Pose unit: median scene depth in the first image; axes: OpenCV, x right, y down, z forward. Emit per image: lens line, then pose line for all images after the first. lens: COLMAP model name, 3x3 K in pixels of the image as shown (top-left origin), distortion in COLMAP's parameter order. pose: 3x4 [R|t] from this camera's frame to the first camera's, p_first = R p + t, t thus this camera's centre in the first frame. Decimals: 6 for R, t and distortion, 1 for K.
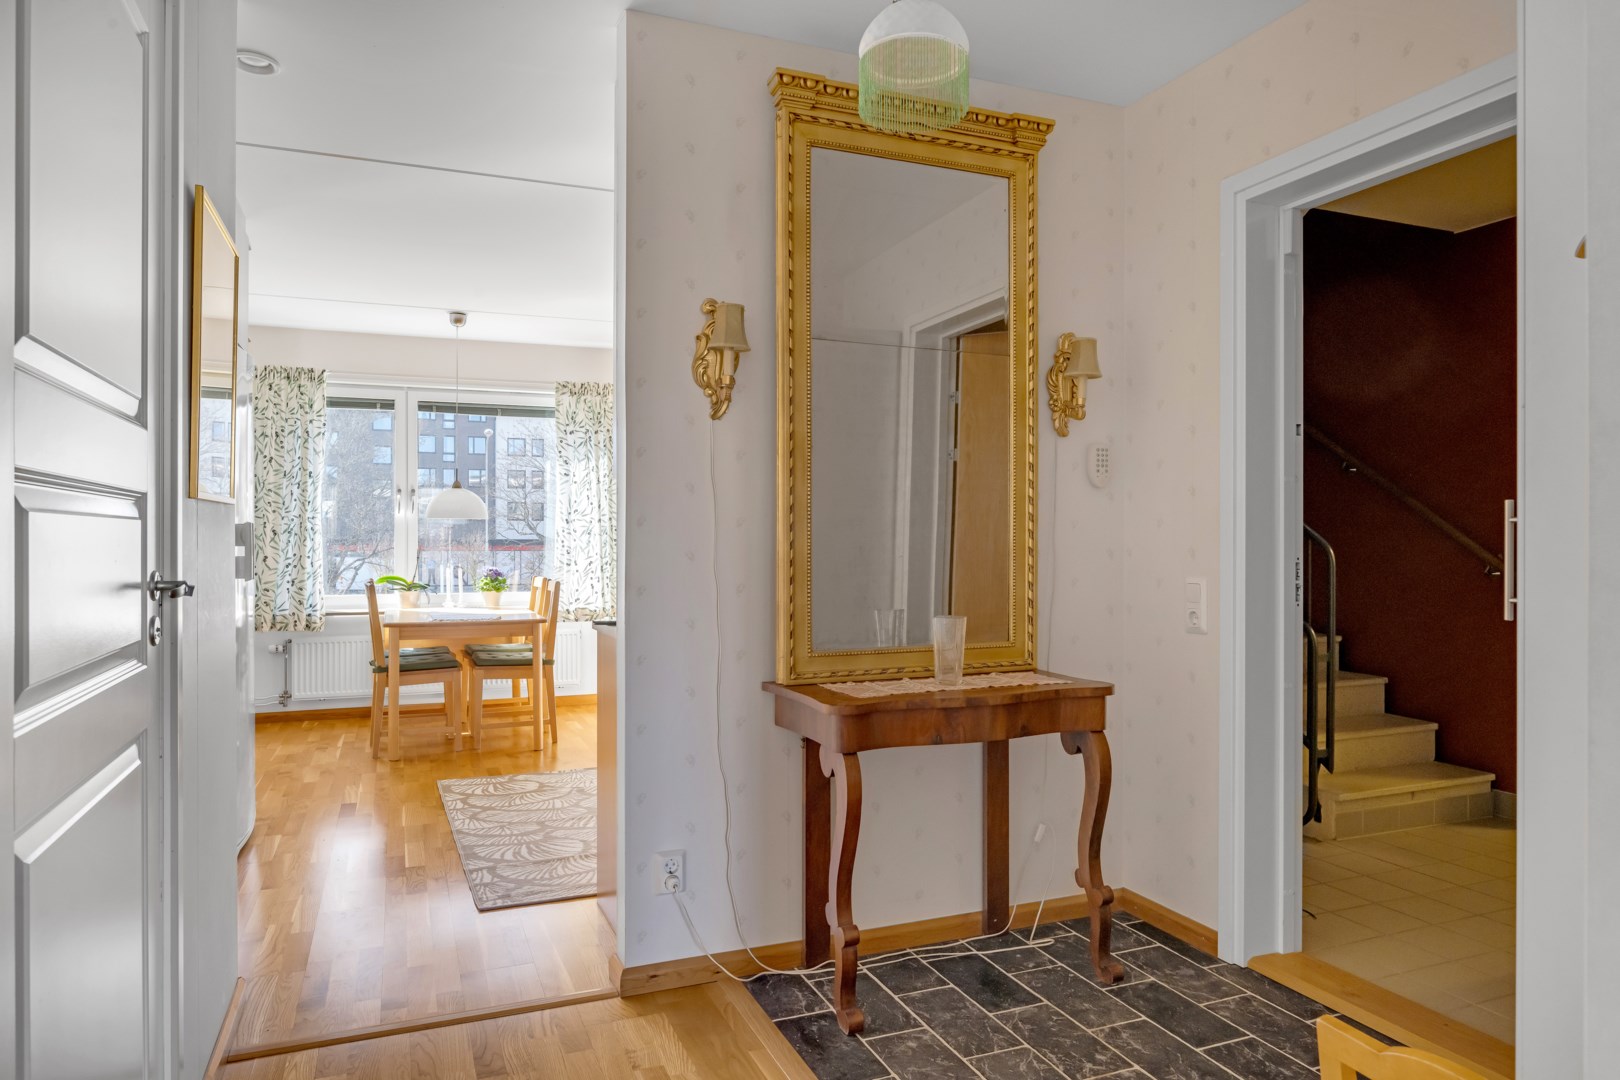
lens RADIAL K [[1083.9, 0, 823.6], [0, 1083.9, 539.4], [0, 0, 1]] dist [-0.002509, 0.002815]
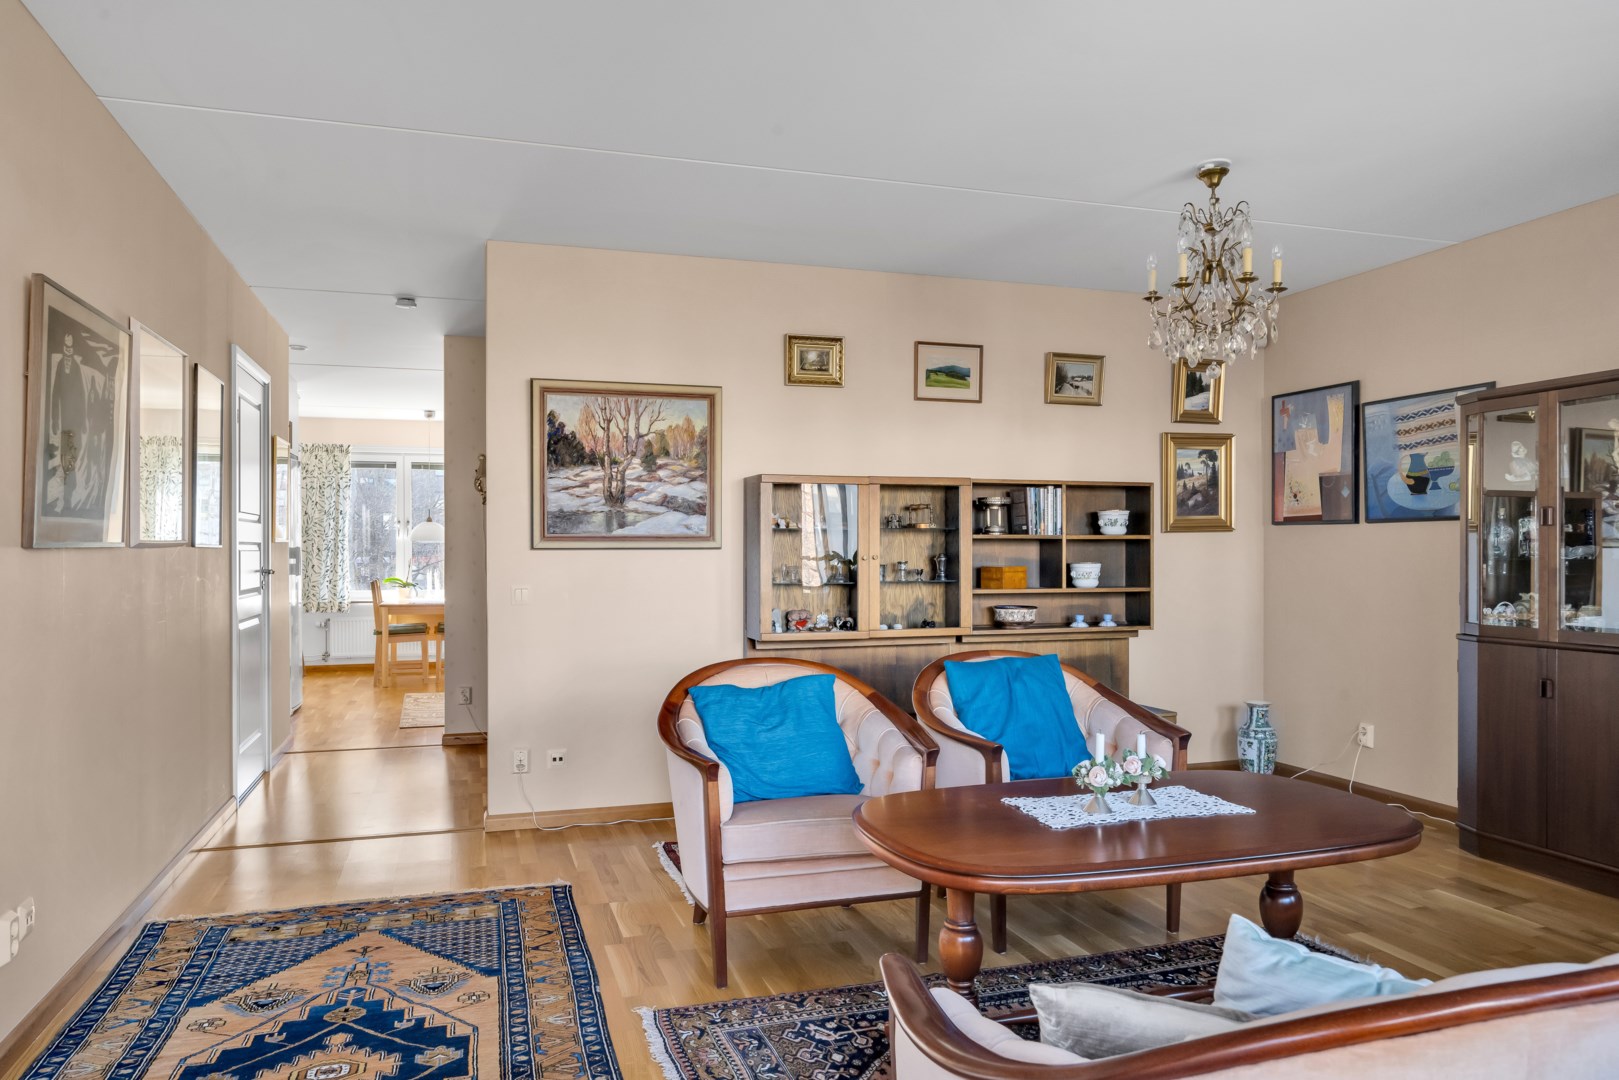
lens RADIAL K [[1083.3, 0, 798.8], [0, 1083.3, 541.9], [0, 0, 1]] dist [-0.002509, 0.002815]
pose [[0.997655, -0.005696, -0.068209, 0.291475], [0.005191, 0.999958, -0.007576, -0.002420], [0.068249, 0.007204, 0.997642, -0.512703]]
